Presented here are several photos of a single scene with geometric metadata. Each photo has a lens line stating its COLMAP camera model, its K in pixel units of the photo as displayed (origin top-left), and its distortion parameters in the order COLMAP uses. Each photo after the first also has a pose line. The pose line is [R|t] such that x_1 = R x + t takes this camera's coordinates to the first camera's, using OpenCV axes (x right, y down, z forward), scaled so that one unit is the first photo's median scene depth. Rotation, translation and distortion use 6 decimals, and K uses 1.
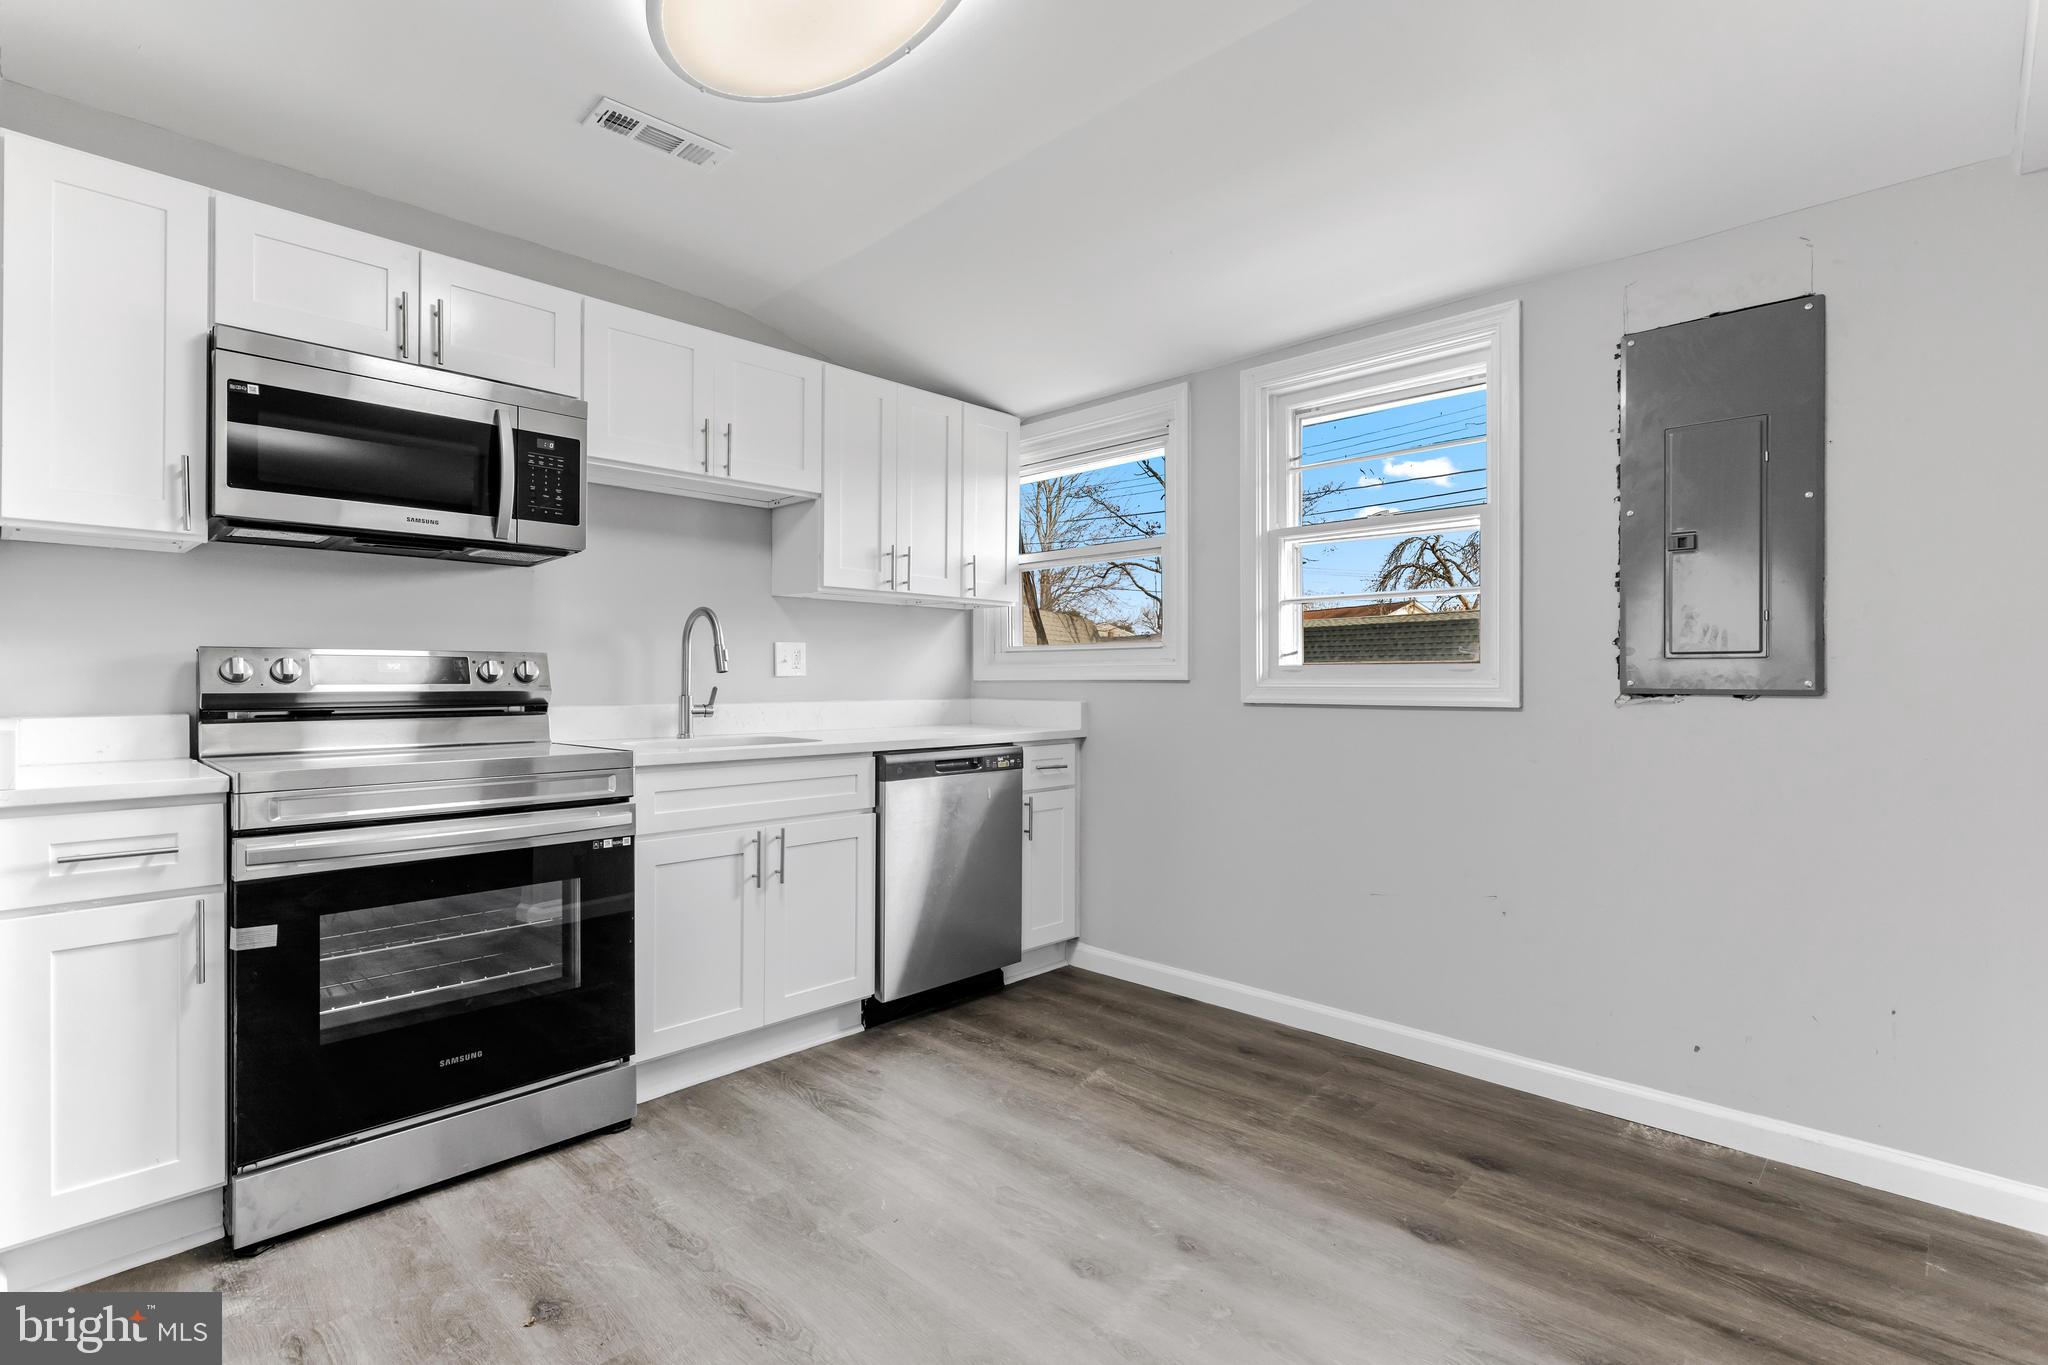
lens RADIAL K [[953.0, 0, 1042.7], [0, 953.0, 679.1], [0, 0, 1]] dist [0.007524, -0.000623]
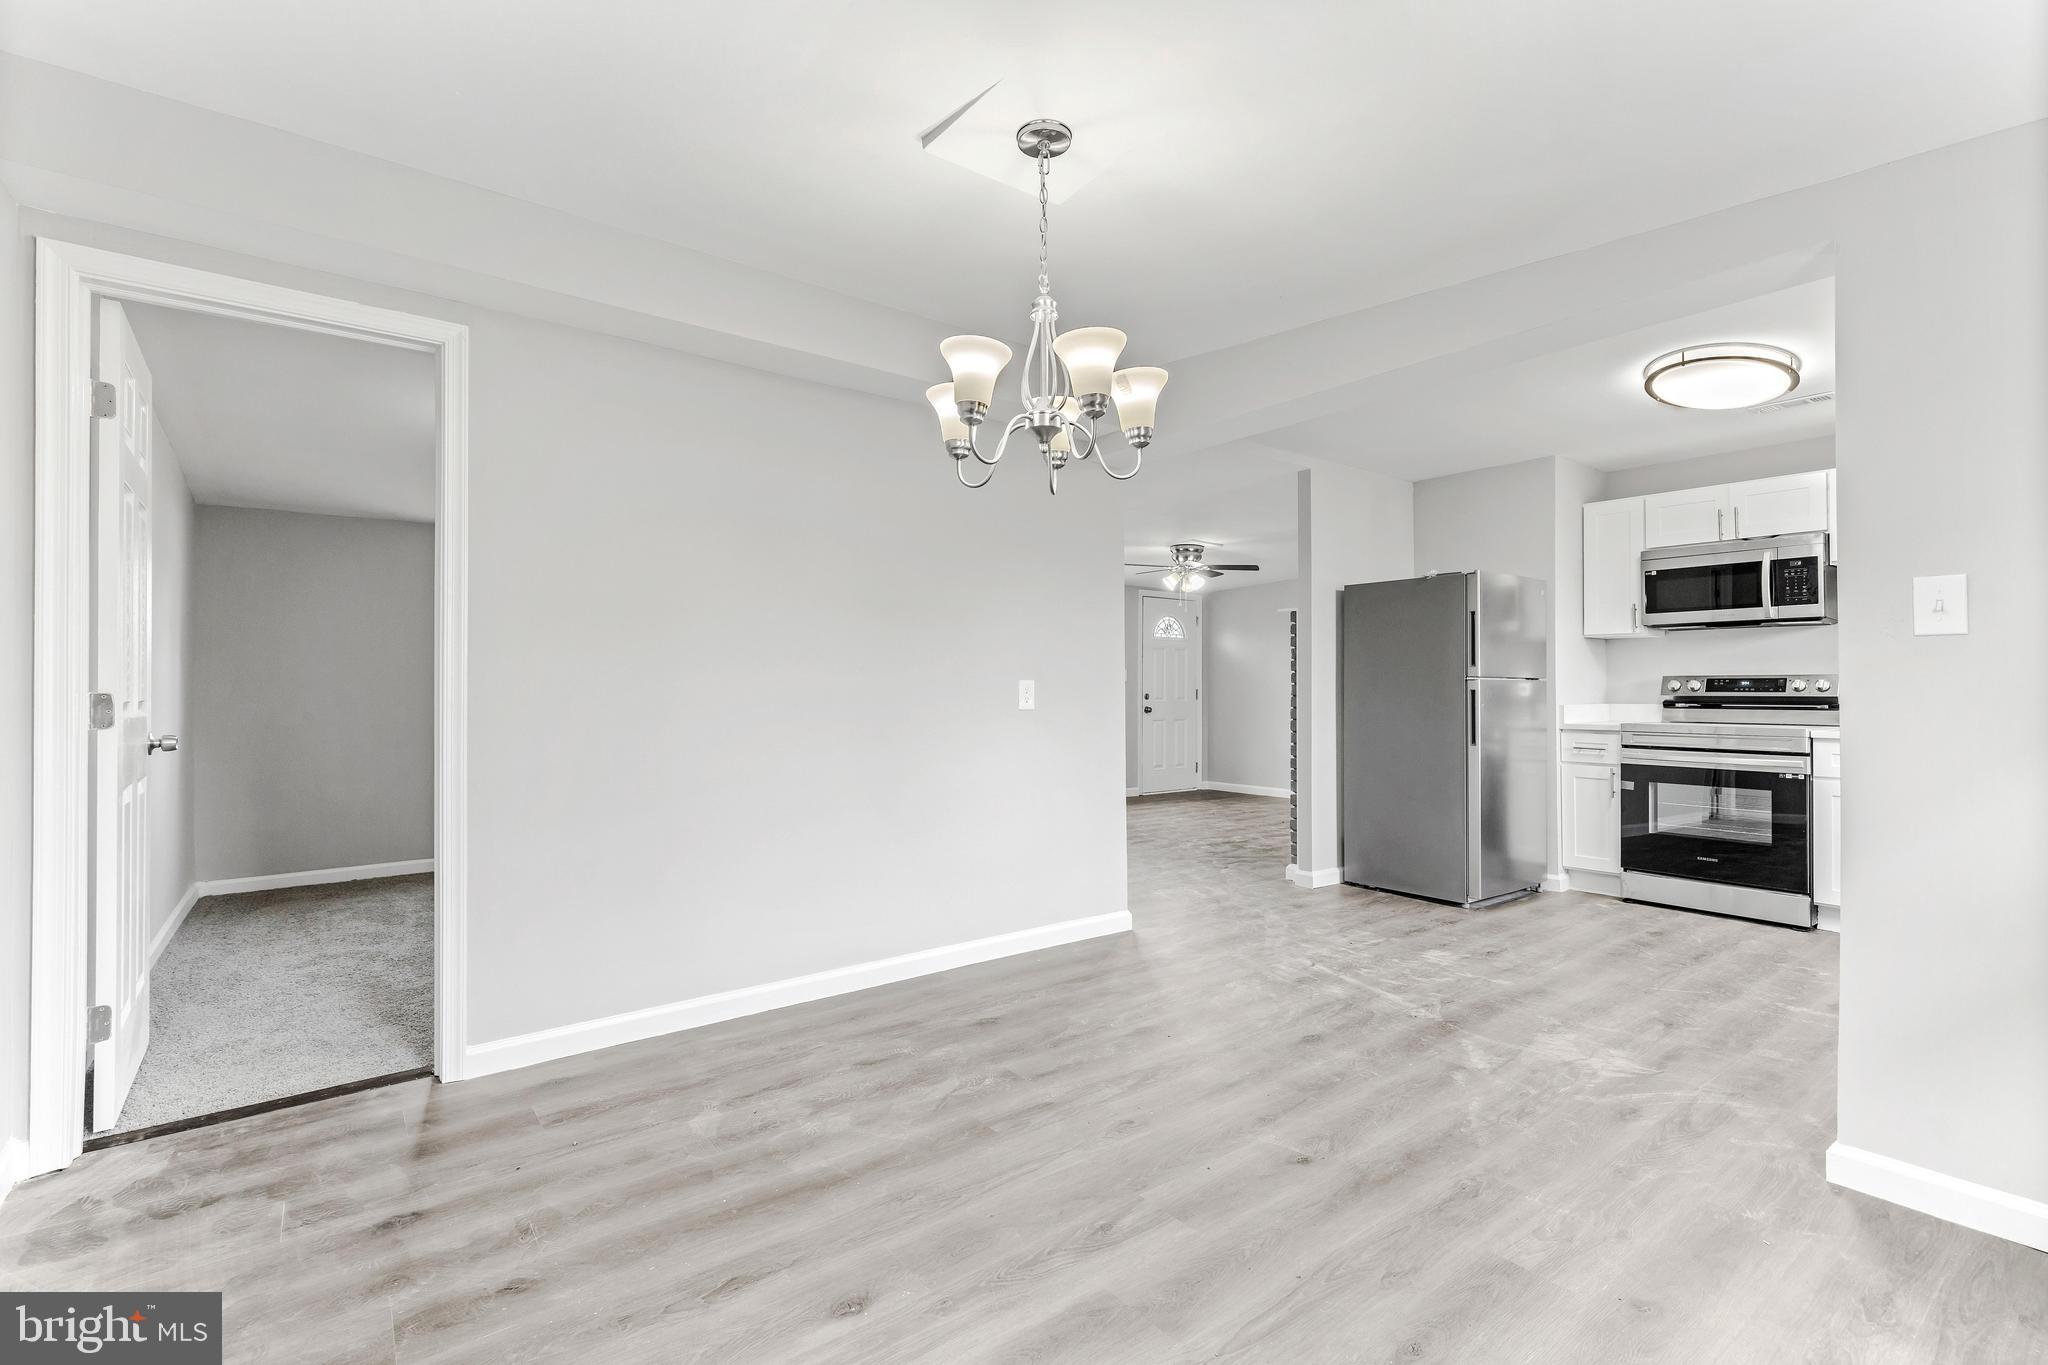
lens RADIAL K [[917.0, 0, 1025.1], [0, 917.0, 678.4], [0, 0, 1]] dist [0.006770, -0.003175]
pose [[-0.155471, -0.012727, -0.987758, 1.416612], [-0.000729, 0.999918, -0.012769, 0.002151], [0.987840, -0.001265, -0.155468, -0.192394]]
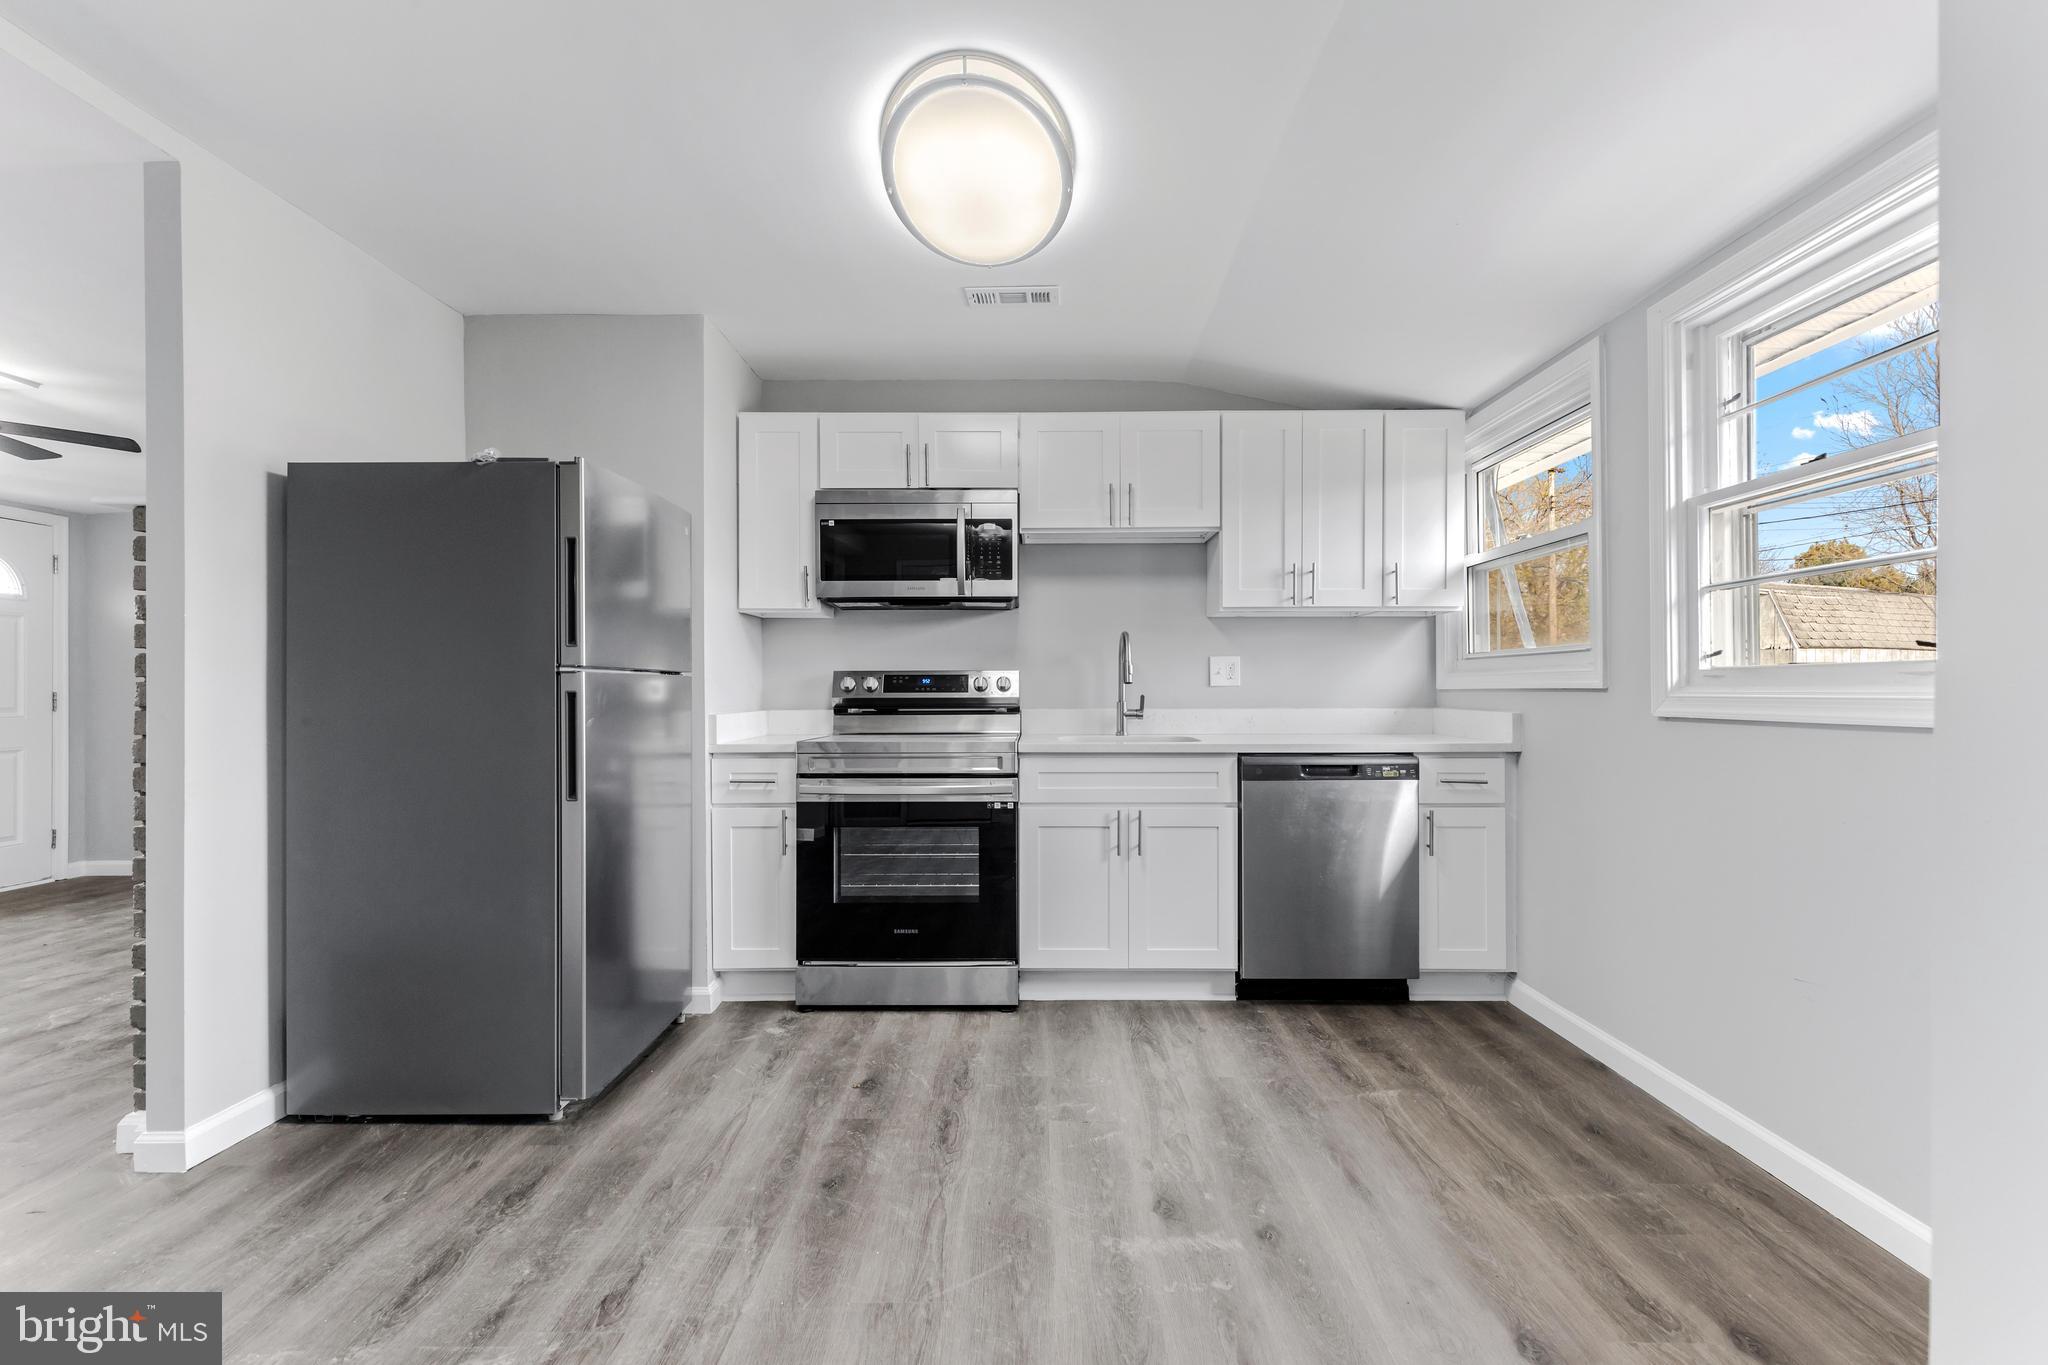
lens RADIAL K [[917.0, 0, 1027.0], [0, 917.0, 688.4], [0, 0, 1]] dist [0.006770, -0.003175]
pose [[0.685834, -0.002669, -0.727753, 0.501223], [0.003389, 0.999994, -0.000473, -0.000453], [0.727750, -0.002143, 0.685839, 0.090842]]
